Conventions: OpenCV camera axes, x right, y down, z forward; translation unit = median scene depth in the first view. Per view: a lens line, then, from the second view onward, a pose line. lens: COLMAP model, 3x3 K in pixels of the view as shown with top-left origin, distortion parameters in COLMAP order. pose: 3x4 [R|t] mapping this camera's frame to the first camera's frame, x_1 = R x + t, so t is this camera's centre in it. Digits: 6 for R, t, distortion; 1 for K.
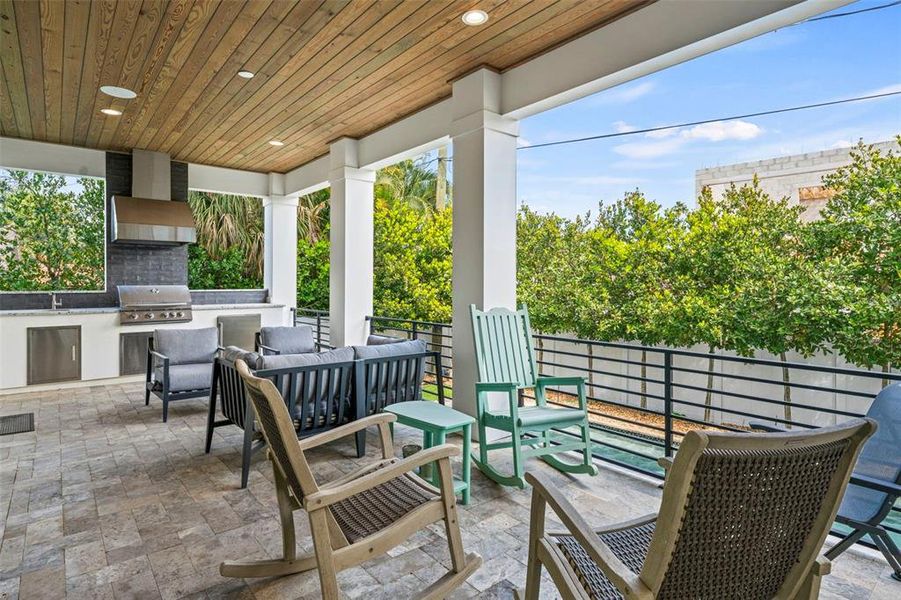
lens RADIAL K [[475.6, 0, 445.7], [0, 475.6, 284.6], [0, 0, 1]] dist [0.011644, -0.001150]
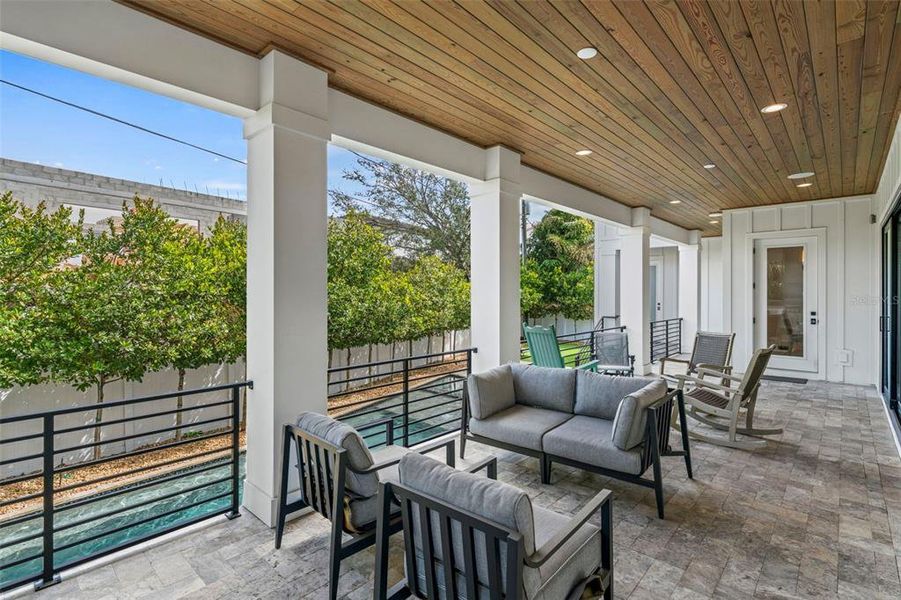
lens RADIAL K [[423.1, 0, 449.8], [0, 423.1, 294.2], [0, 0, 1]] dist [0.000143, 0.000639]
pose [[-0.133083, -0.004168, 0.991096, -0.668007], [0.001489, 0.999989, 0.004405, -0.032881], [-0.991104, 0.002062, -0.133075, 0.820239]]
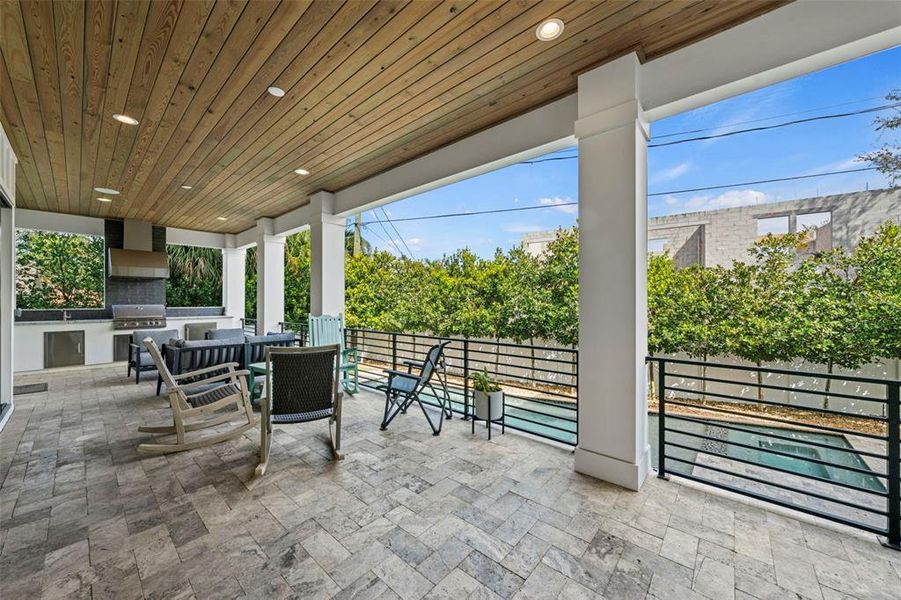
lens RADIAL K [[327.3, 0, 447.5], [0, 327.3, 301.6], [0, 0, 1]] dist [0.001482, 0.000465]
pose [[0.986884, -0.003759, 0.161389, 0.219246], [0.004526, 0.999980, -0.004384, 0.000766], [-0.161370, 0.005057, 0.986881, -0.233921]]
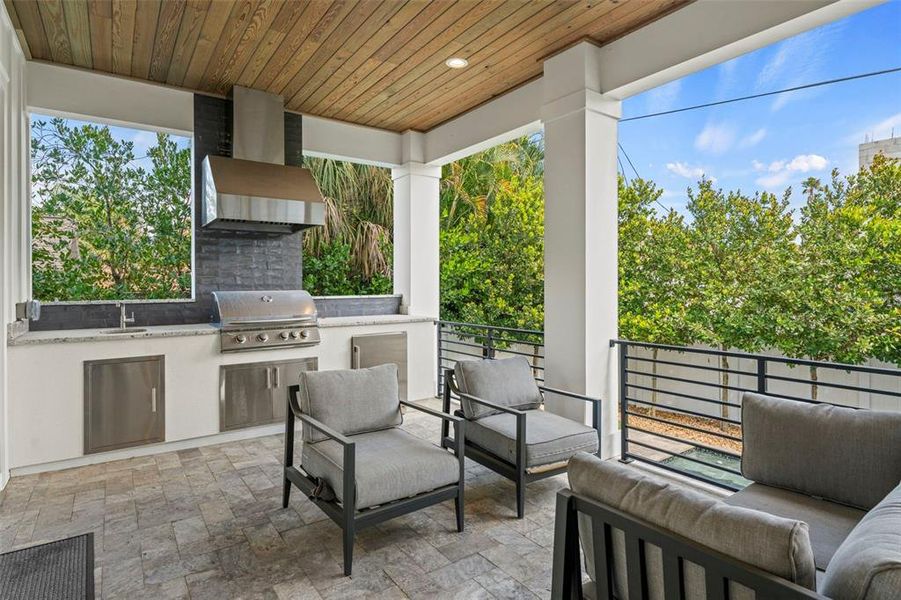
lens RADIAL K [[468.4, 0, 461.8], [0, 468.4, 287.0], [0, 0, 1]] dist [-0.005667, -0.000813]
pose [[0.998916, -0.005969, -0.046168, -0.299952], [0.006019, 0.999981, 0.000932, -0.002338], [0.046162, -0.001209, 0.998933, 0.354986]]
